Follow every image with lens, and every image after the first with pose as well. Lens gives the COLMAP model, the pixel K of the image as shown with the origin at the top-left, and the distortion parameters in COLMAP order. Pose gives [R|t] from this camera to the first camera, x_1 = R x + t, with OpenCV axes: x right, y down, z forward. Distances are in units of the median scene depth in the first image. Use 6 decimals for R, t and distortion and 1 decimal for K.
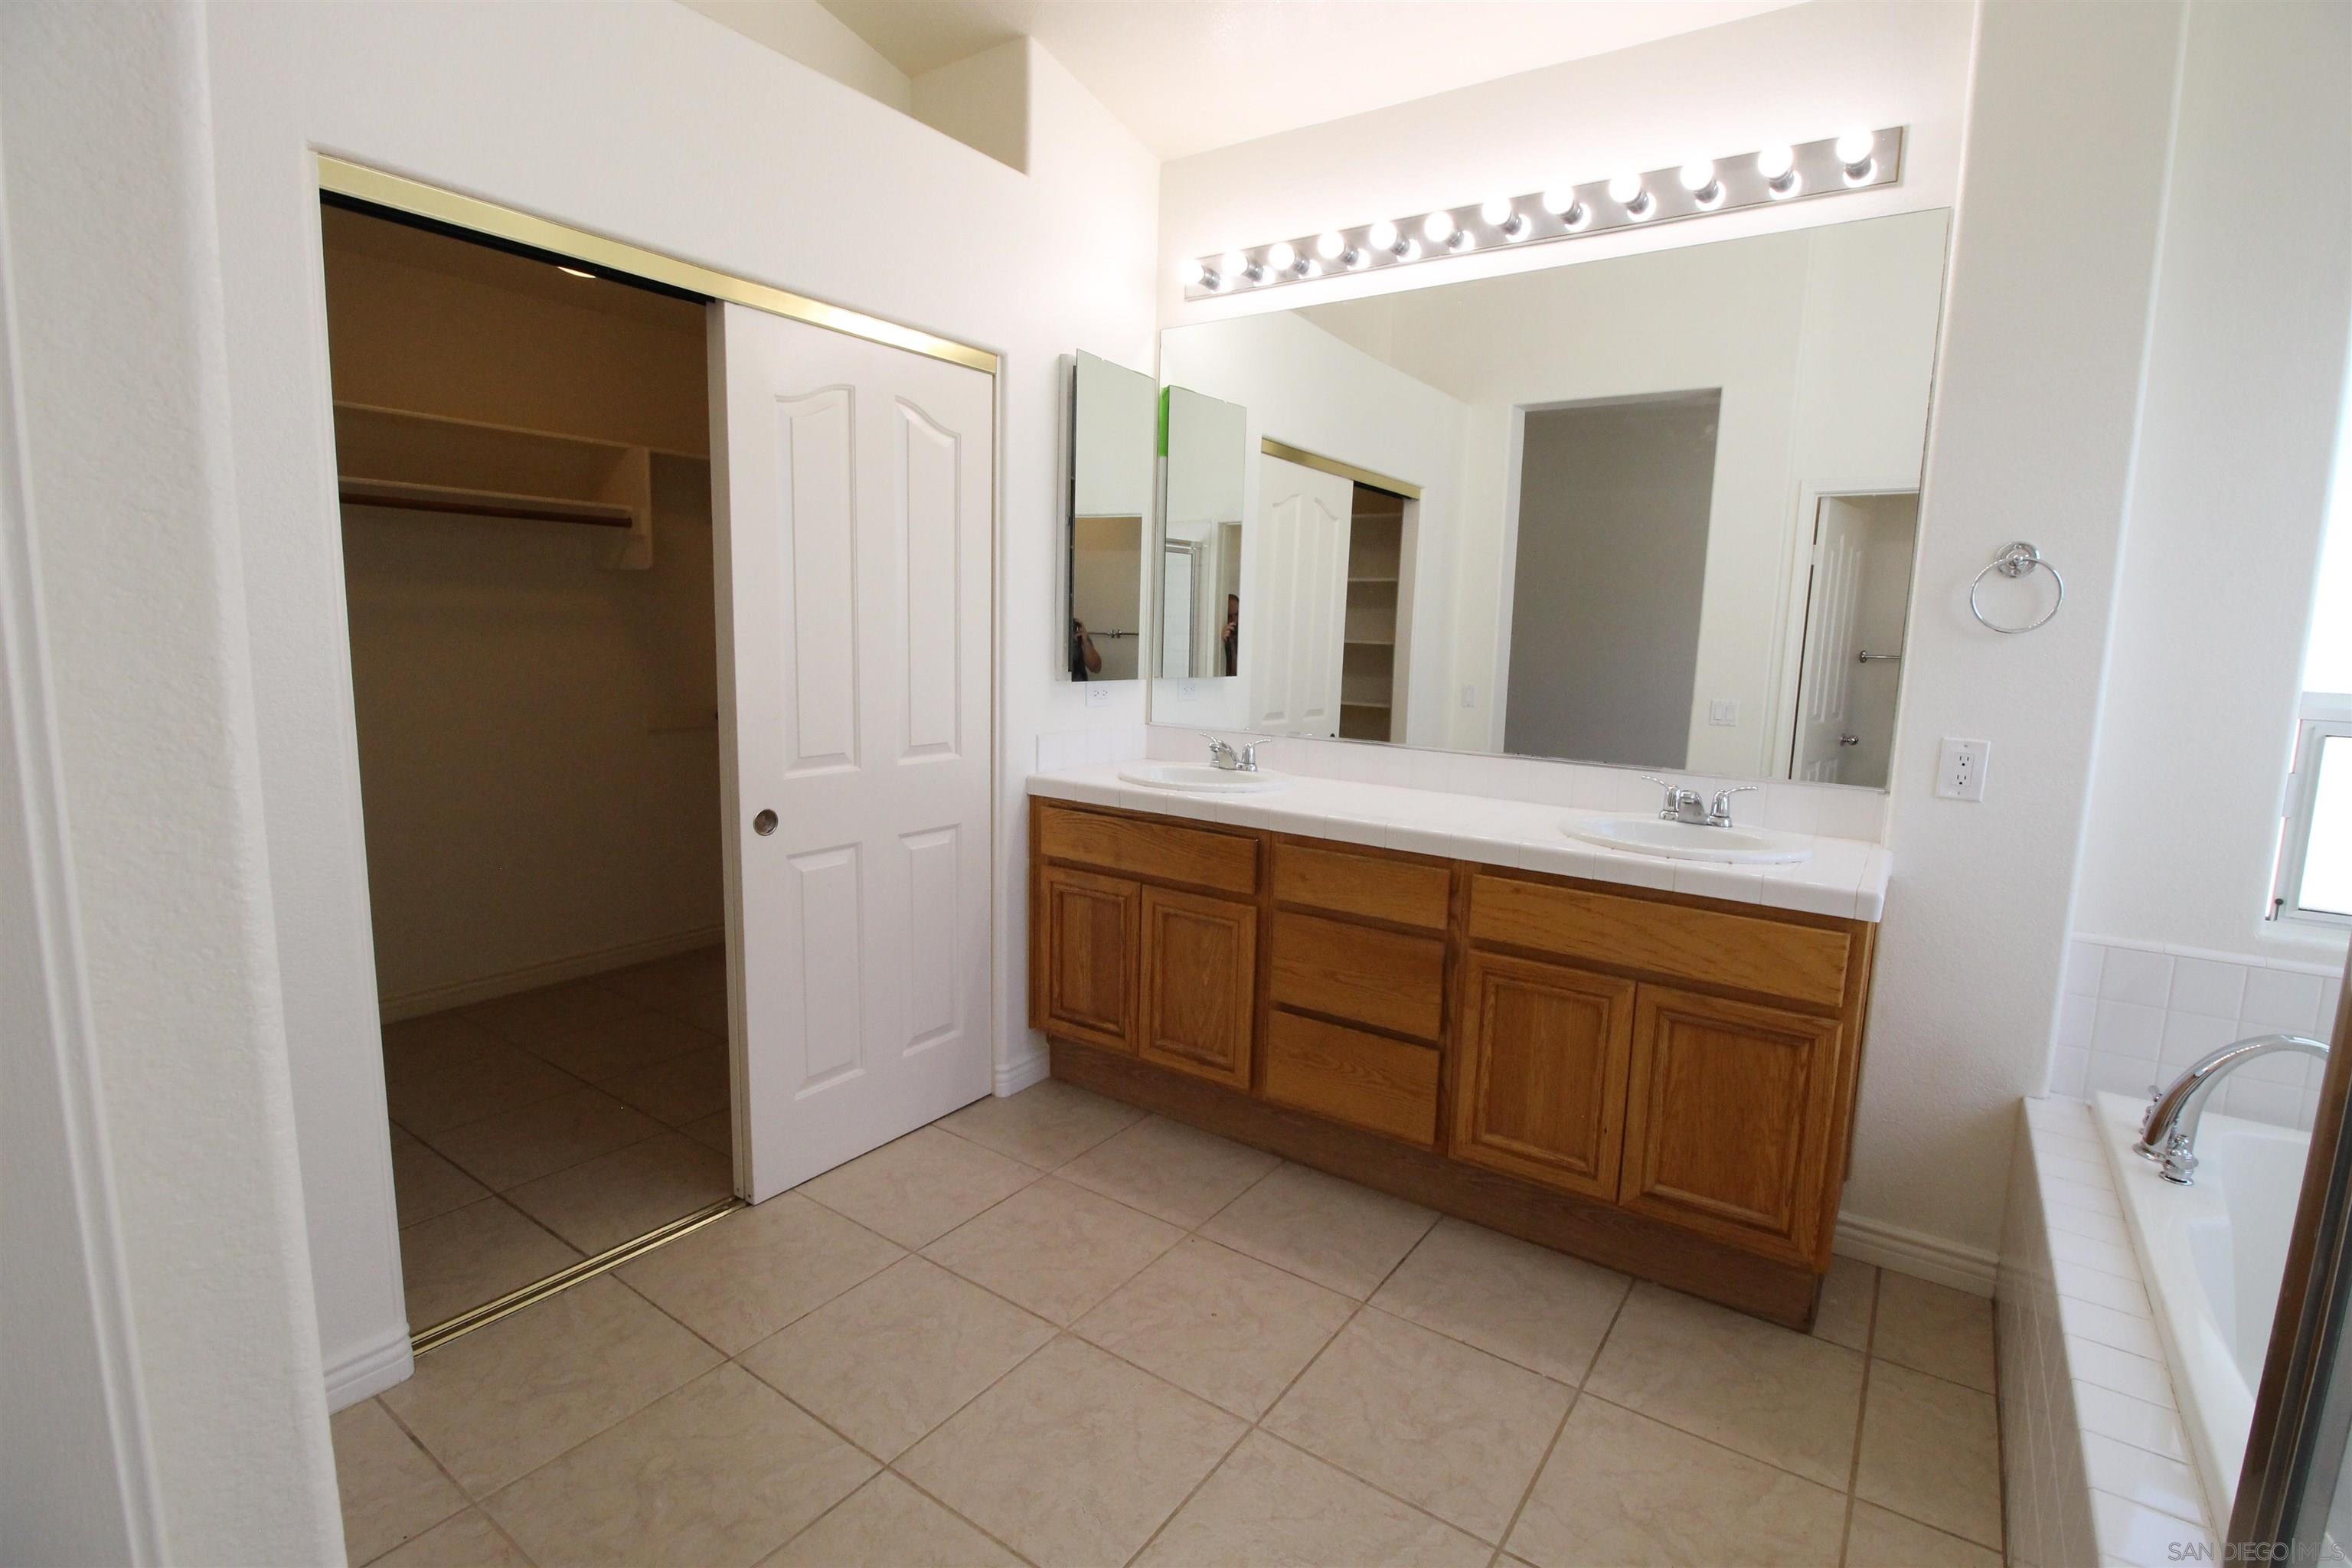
lens RADIAL K [[1090.7, 0, 1198.1], [0, 1090.7, 778.6], [0, 0, 1]] dist [-0.004799, -0.008861]
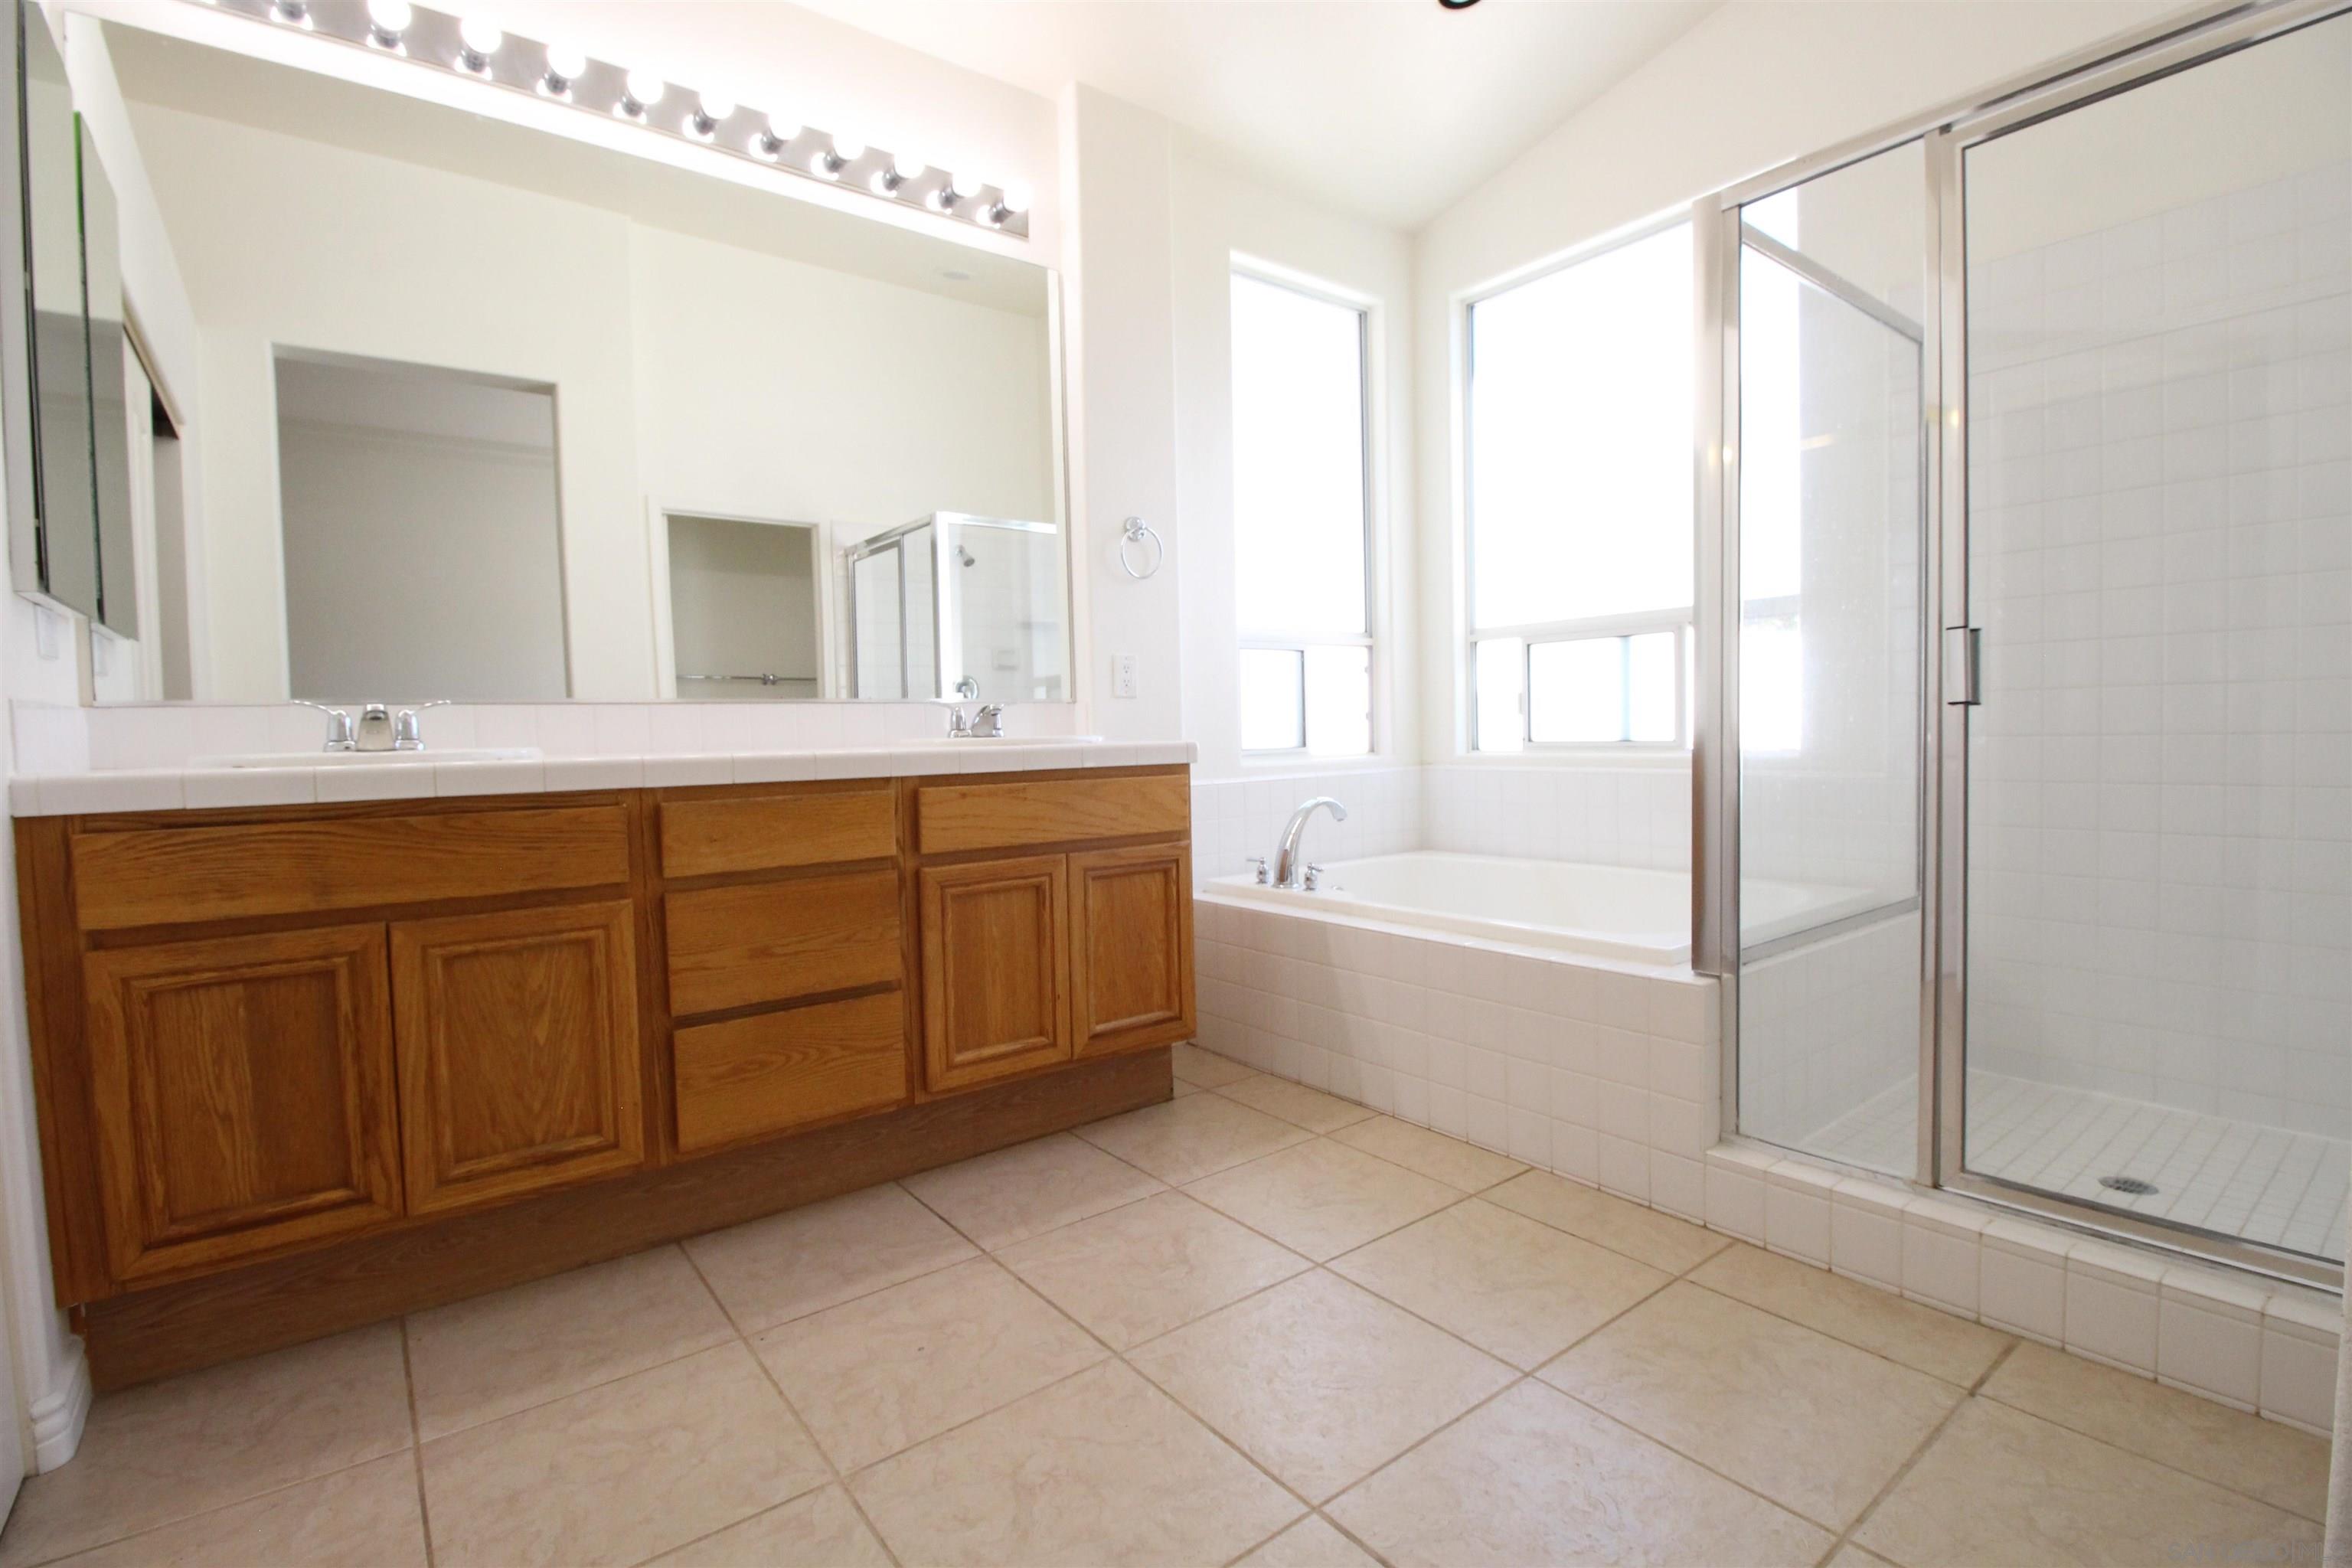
lens RADIAL K [[1090.7, 0, 1198.8], [0, 1090.7, 772.2], [0, 0, 1]] dist [-0.004799, -0.008861]
pose [[0.294658, -0.074750, 0.952675, -0.560719], [0.163078, 0.986245, 0.026945, 0.083504], [-0.941585, 0.147420, 0.302795, 0.450494]]
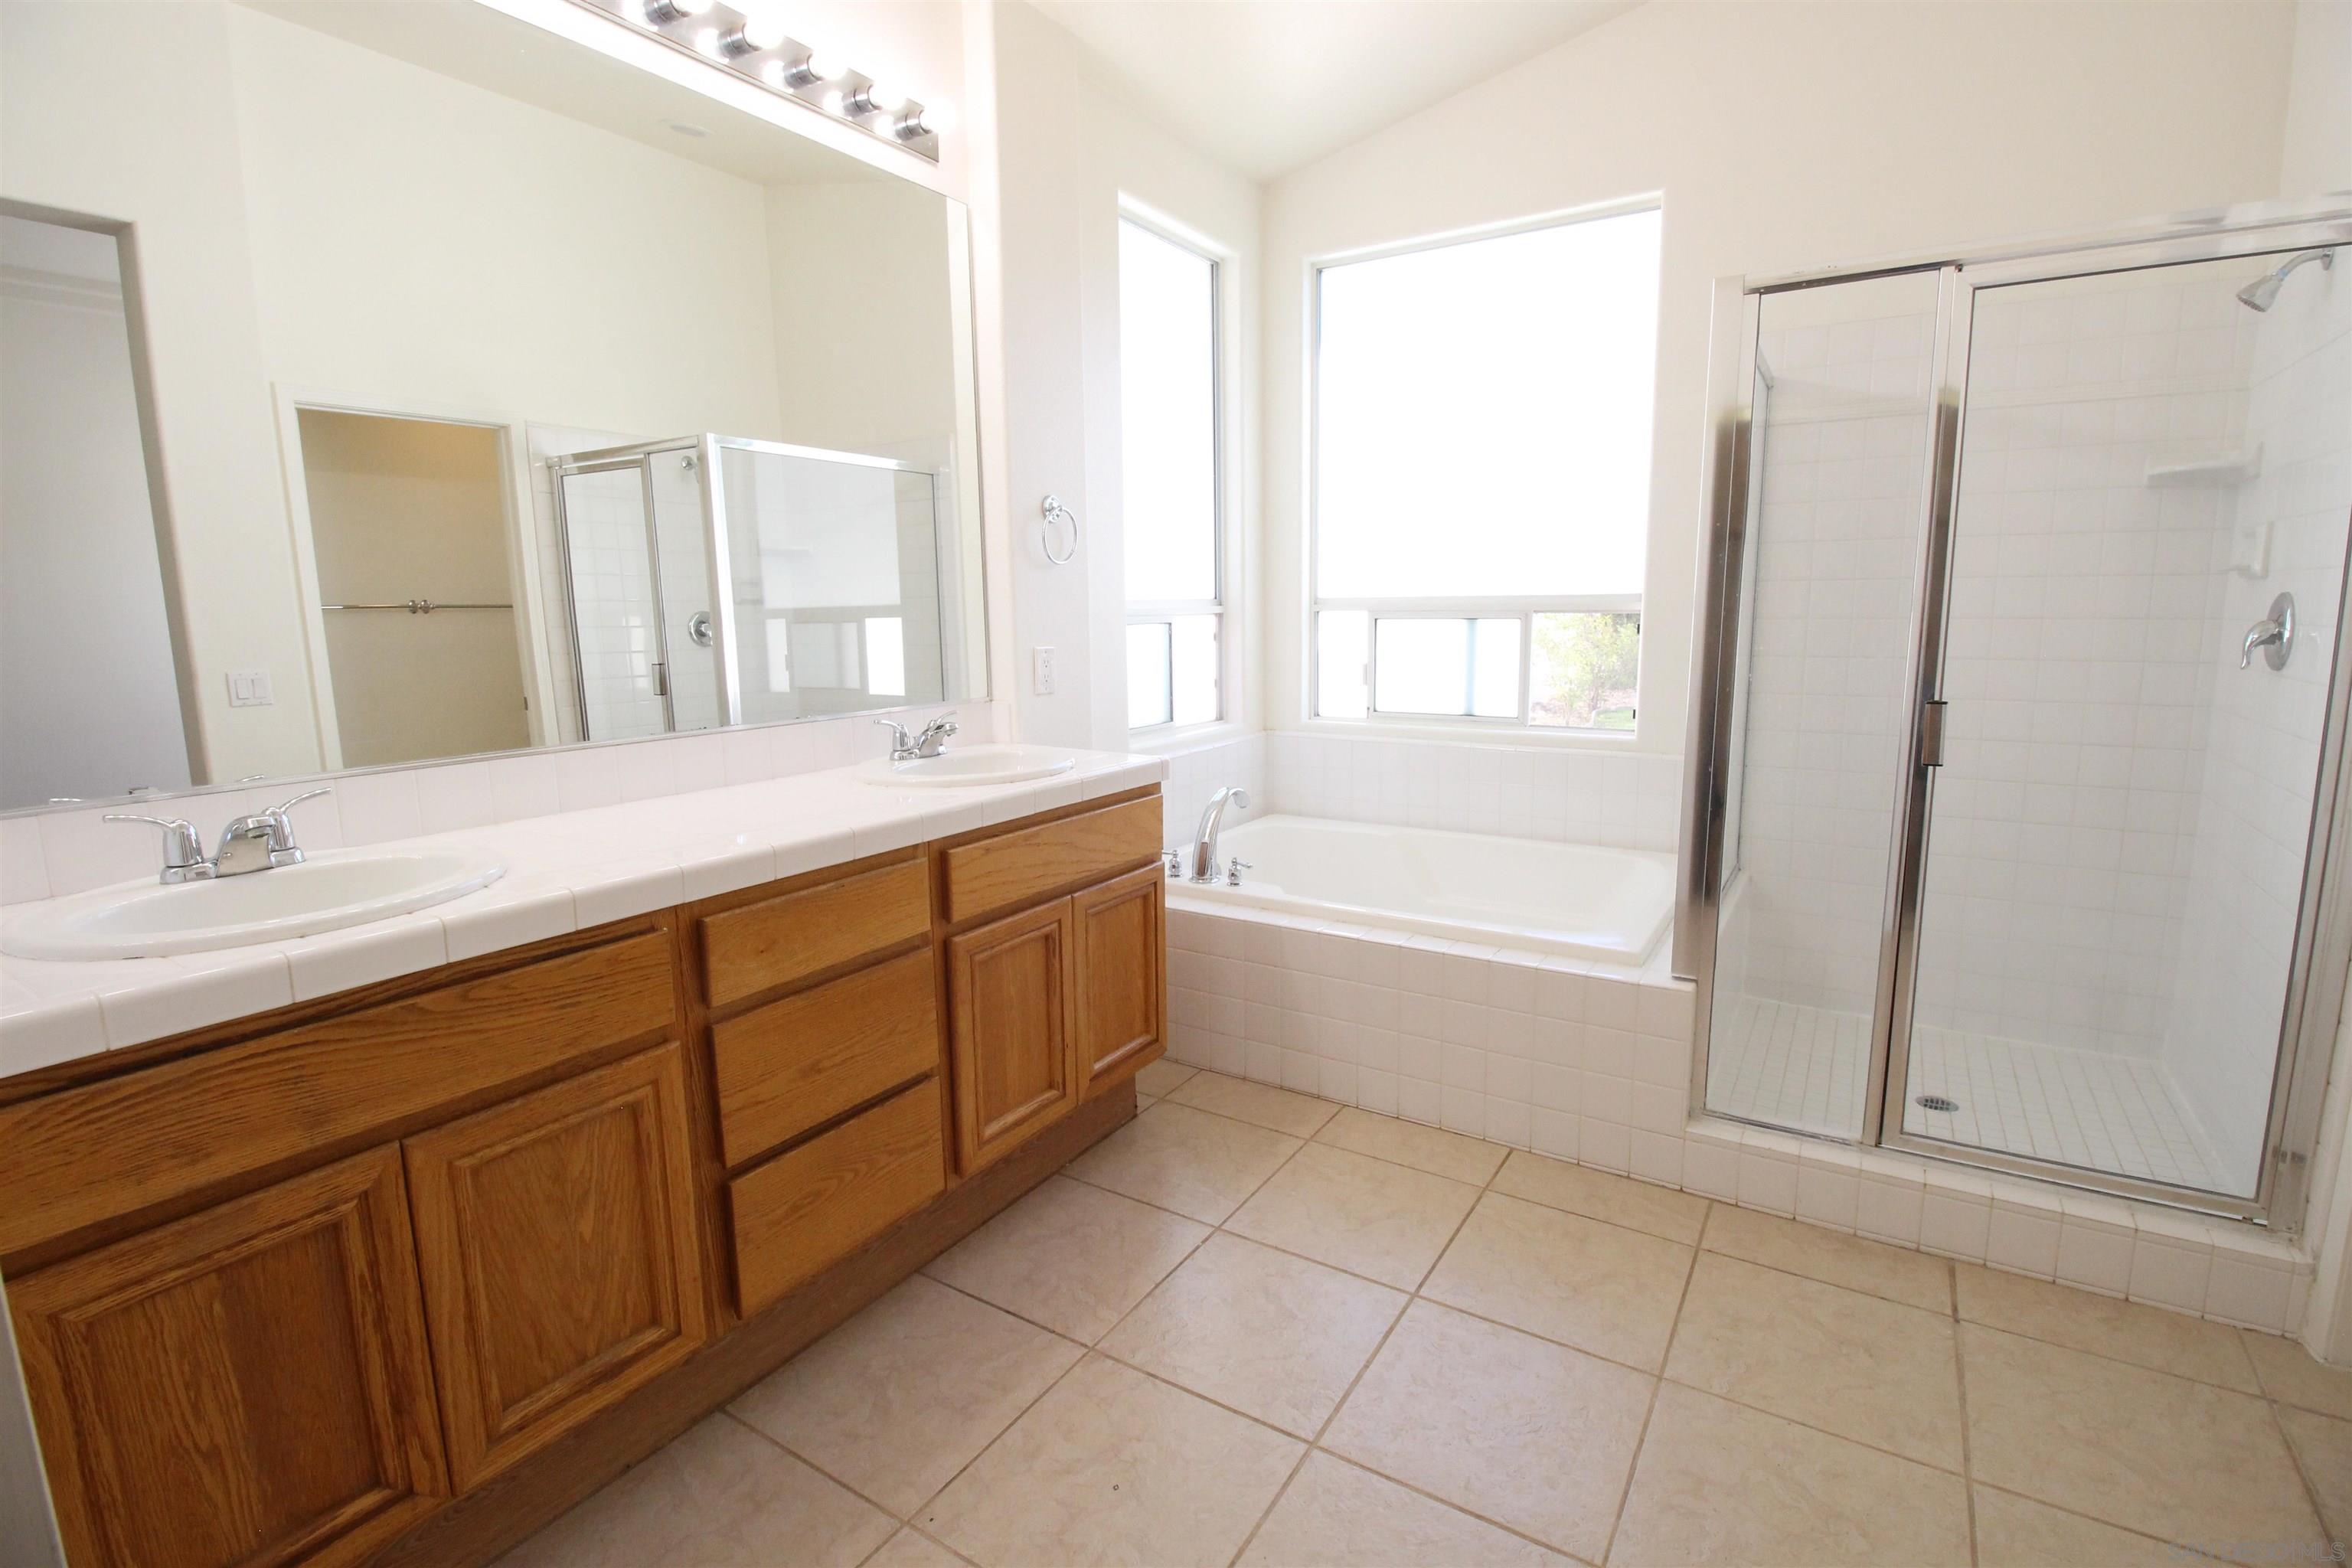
lens RADIAL K [[1090.7, 0, 1203.3], [0, 1090.7, 768.1], [0, 0, 1]] dist [-0.004799, -0.008861]
pose [[-0.051203, -0.180451, 0.982250, -0.550407], [0.145598, 0.971683, 0.186099, -0.098994], [-0.988018, 0.152543, -0.023480, 0.773710]]
